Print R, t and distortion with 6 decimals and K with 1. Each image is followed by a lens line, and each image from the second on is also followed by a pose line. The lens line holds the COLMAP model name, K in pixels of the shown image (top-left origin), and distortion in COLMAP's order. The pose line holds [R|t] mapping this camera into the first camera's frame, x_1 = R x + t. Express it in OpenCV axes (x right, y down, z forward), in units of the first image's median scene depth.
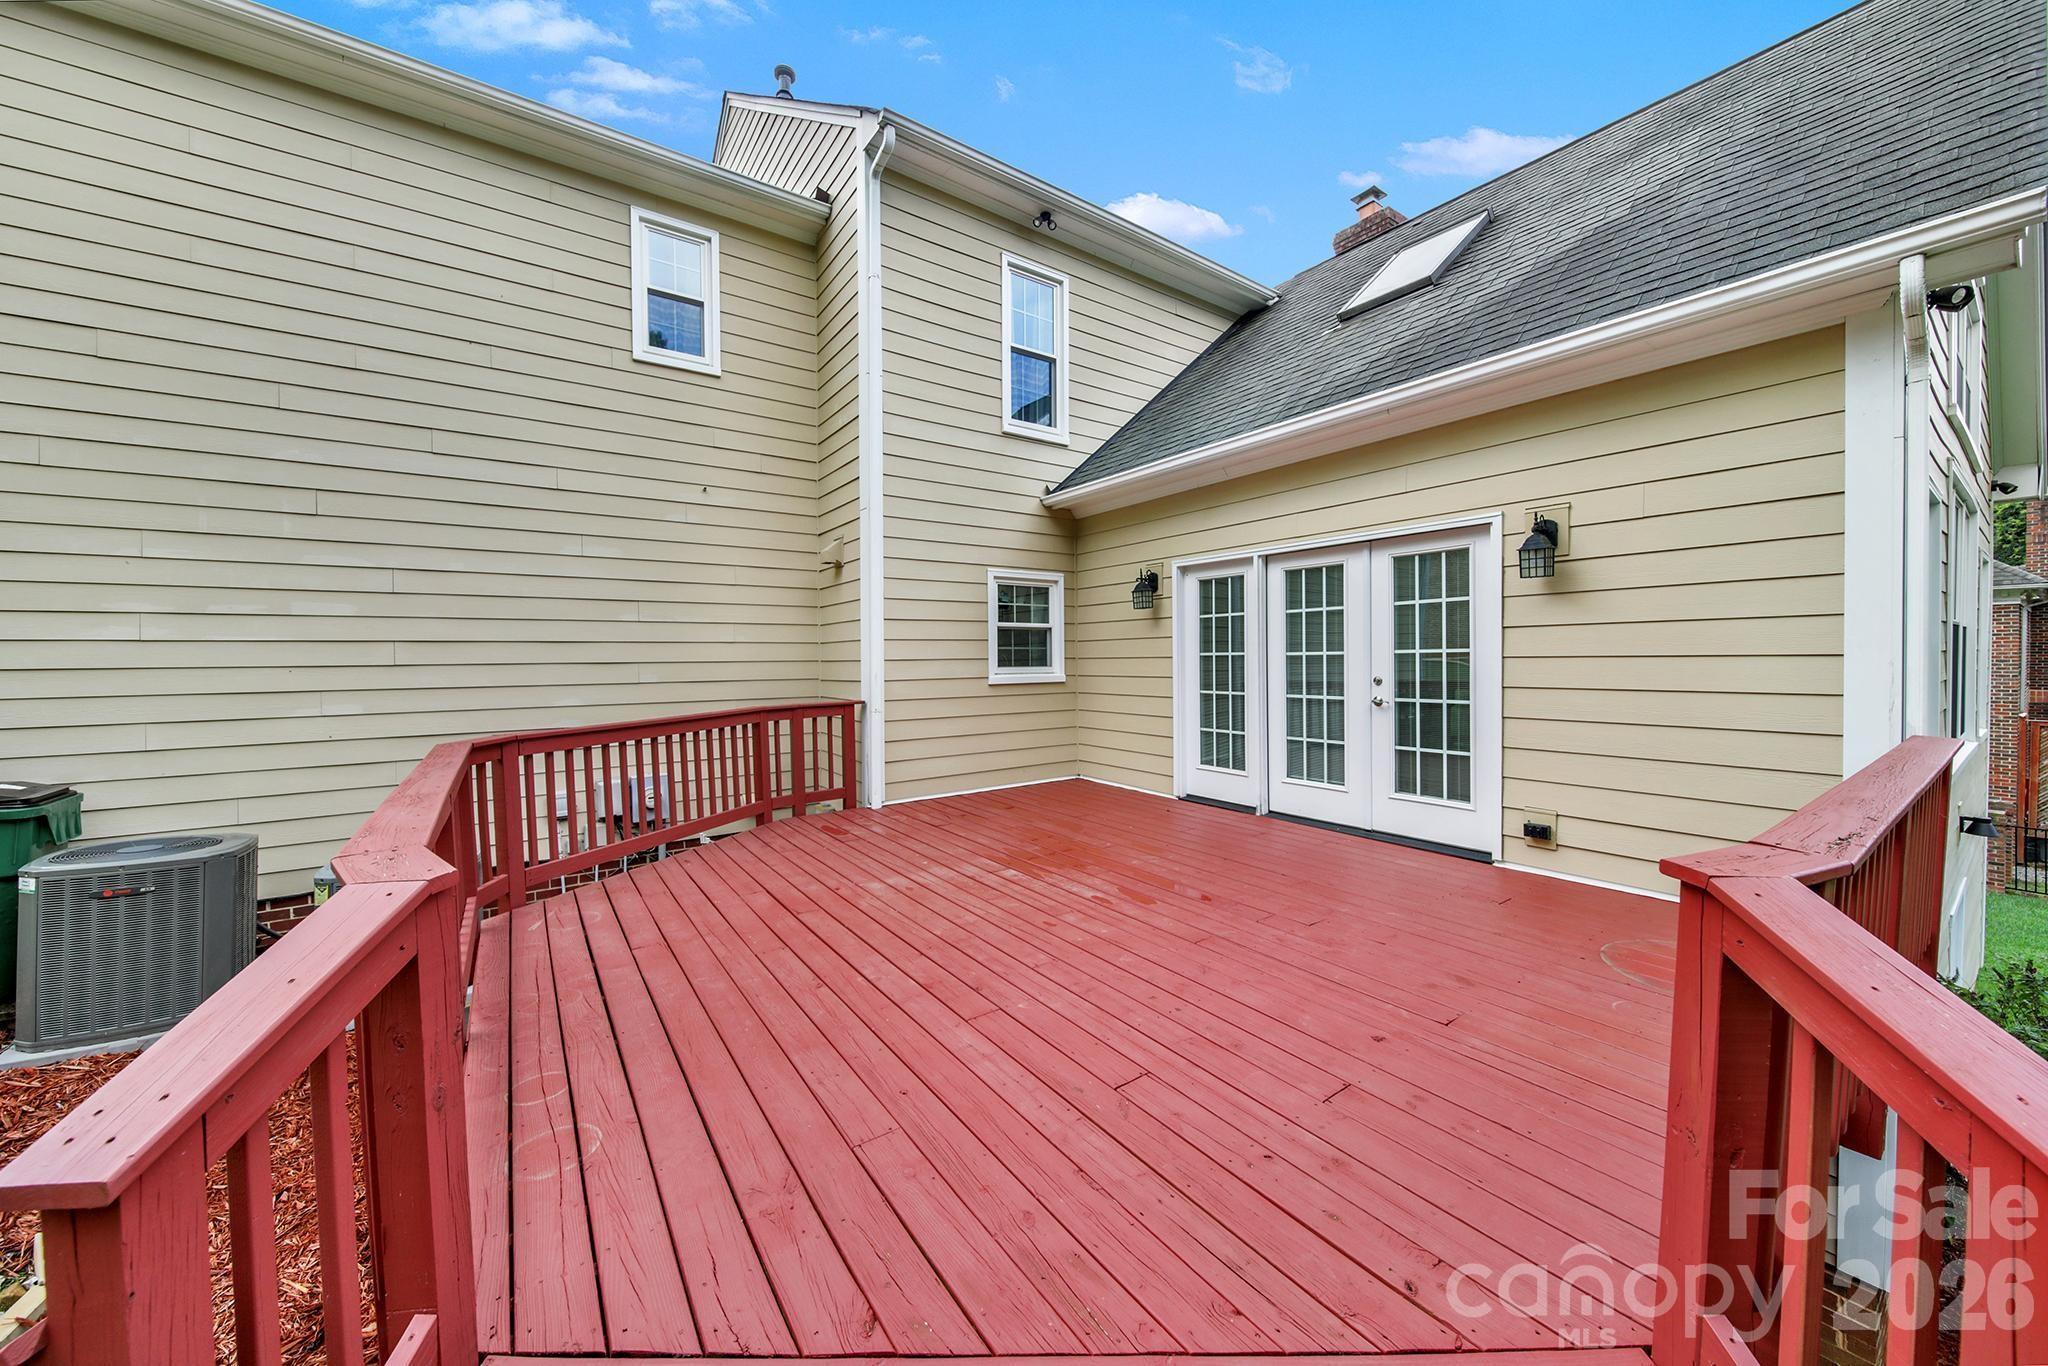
lens RADIAL K [[736.3, 0, 1021.0], [0, 736.3, 681.1], [0, 0, 1]] dist [-0.003665, -0.000107]
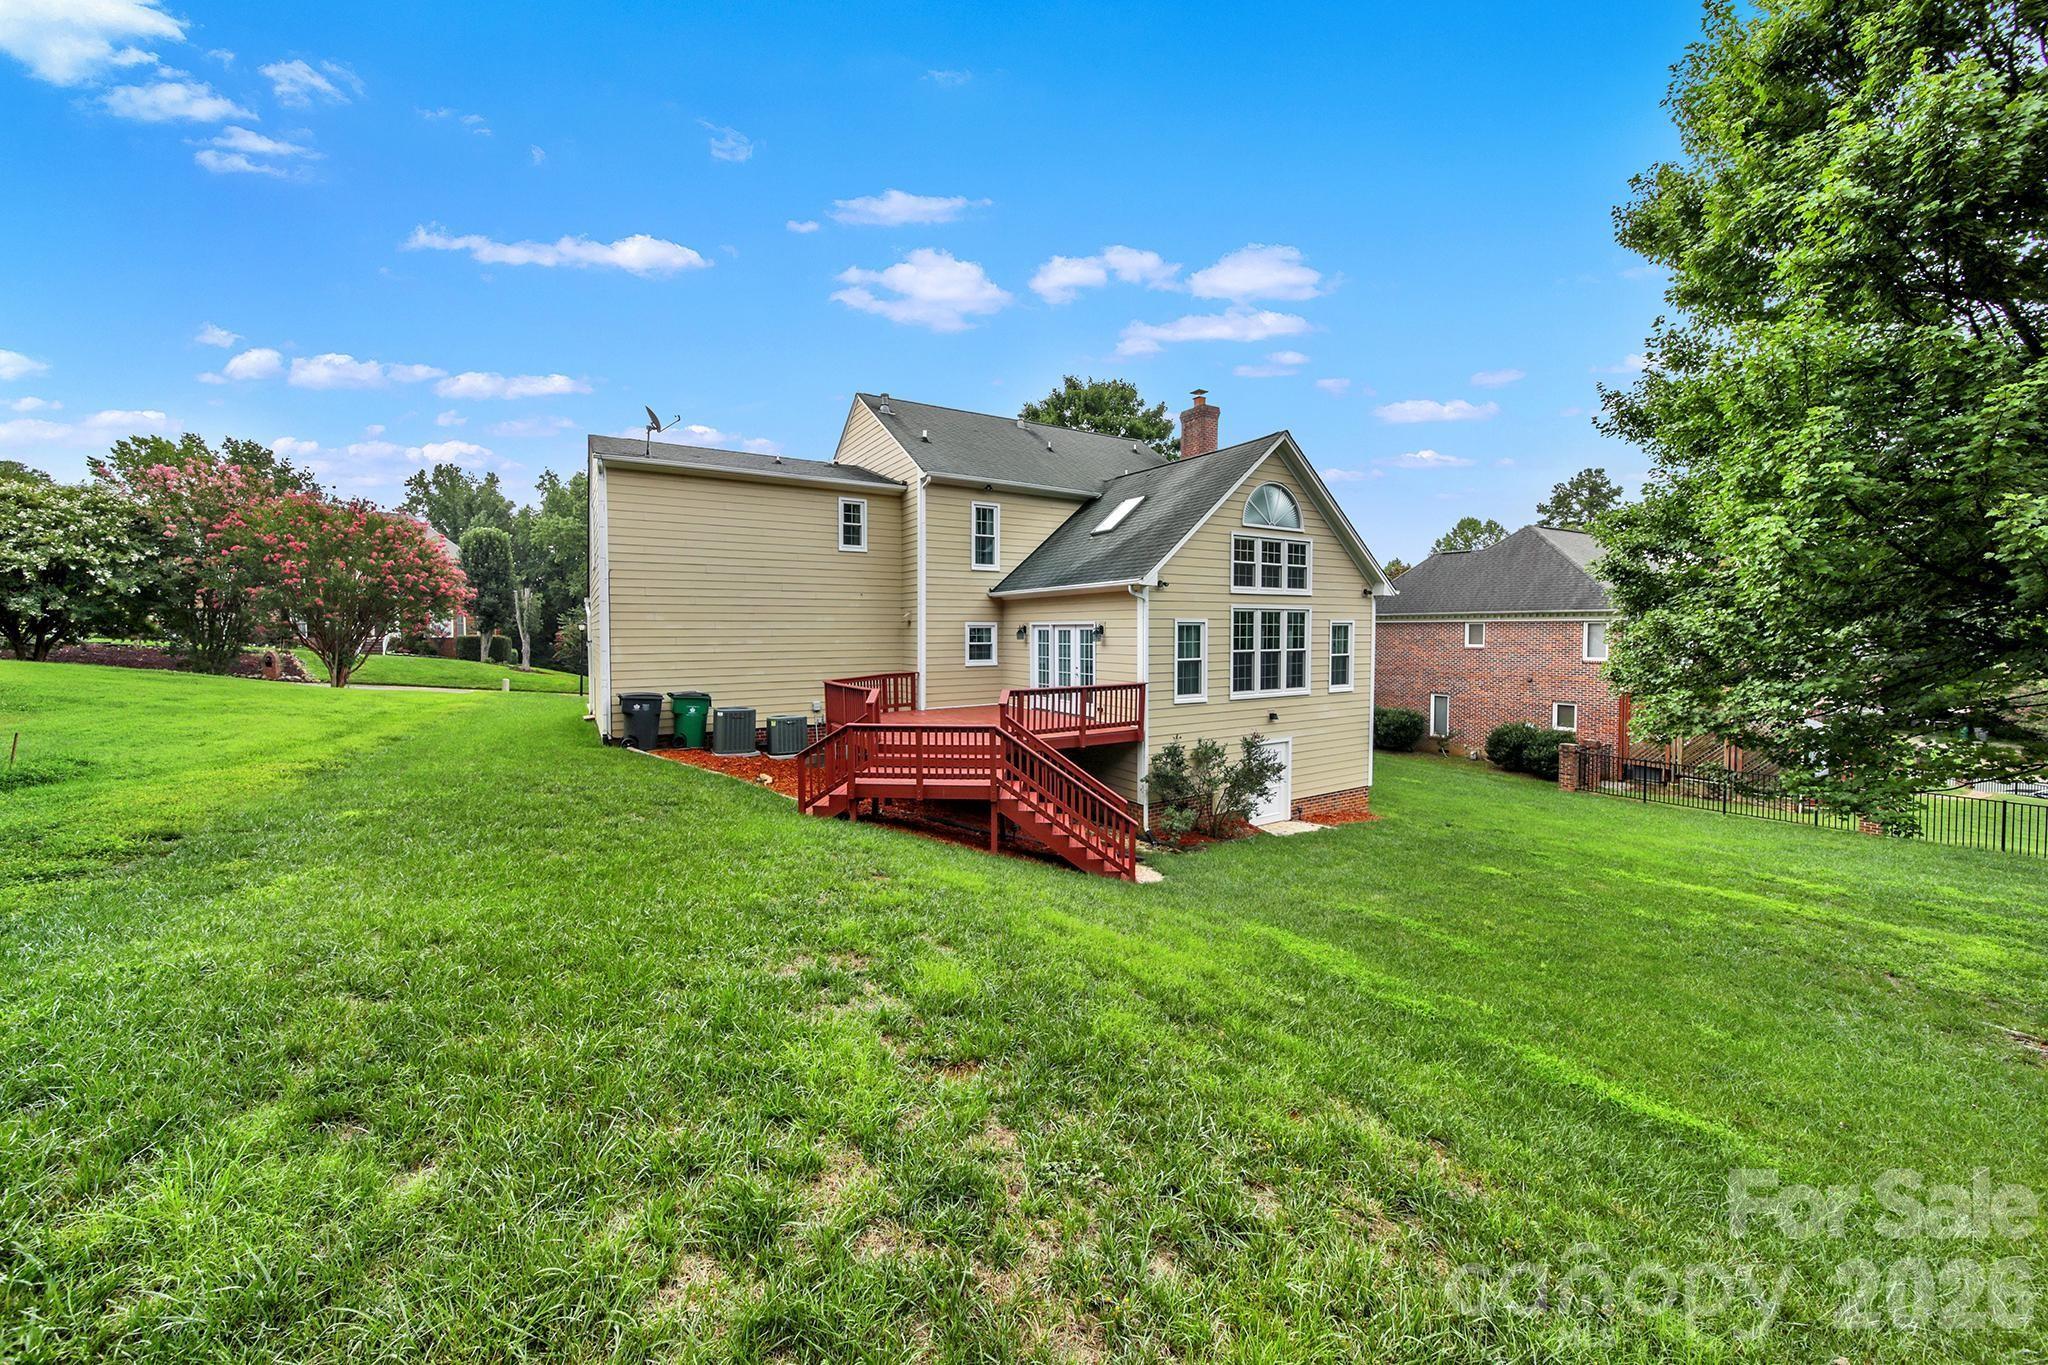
lens RADIAL K [[736.3, 0, 1023.1], [0, 736.3, 672.0], [0, 0, 1]] dist [-0.003665, -0.000107]
pose [[0.997336, 0.011818, -0.071980, 0.385621], [-0.009946, 0.999604, 0.026306, -0.051162], [0.072262, -0.025520, 0.997059, -1.764552]]
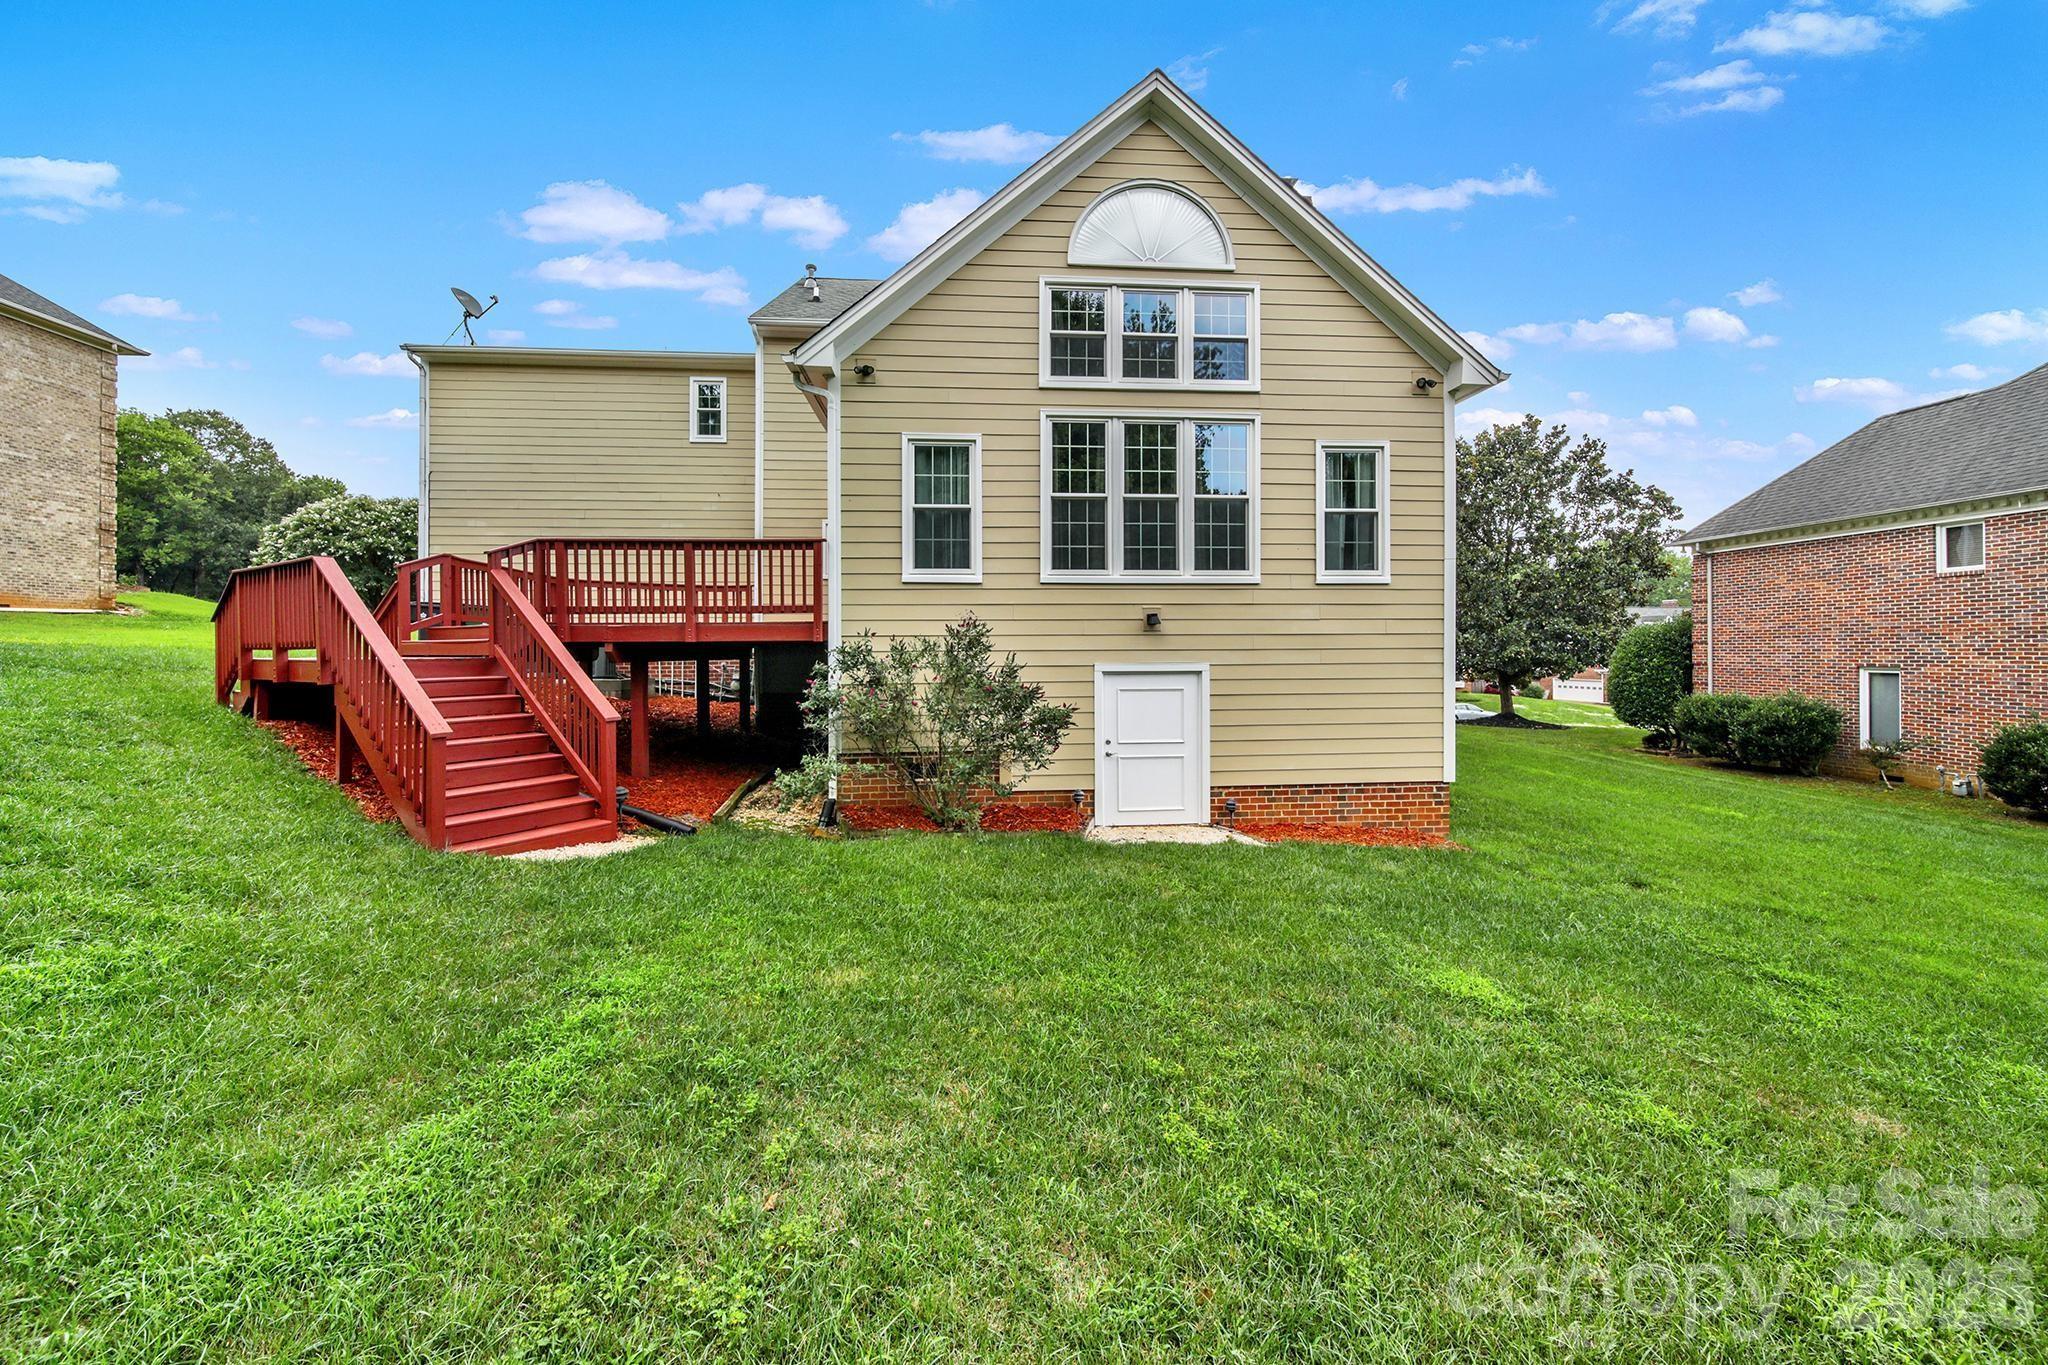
lens RADIAL K [[736.3, 0, 1027.6], [0, 736.3, 670.7], [0, 0, 1]] dist [-0.003665, -0.000107]
pose [[0.854756, 0.016369, -0.518773, 1.582544], [-0.019715, 0.999805, -0.000936, 0.262995], [0.518656, 0.011028, 0.854912, -0.420160]]
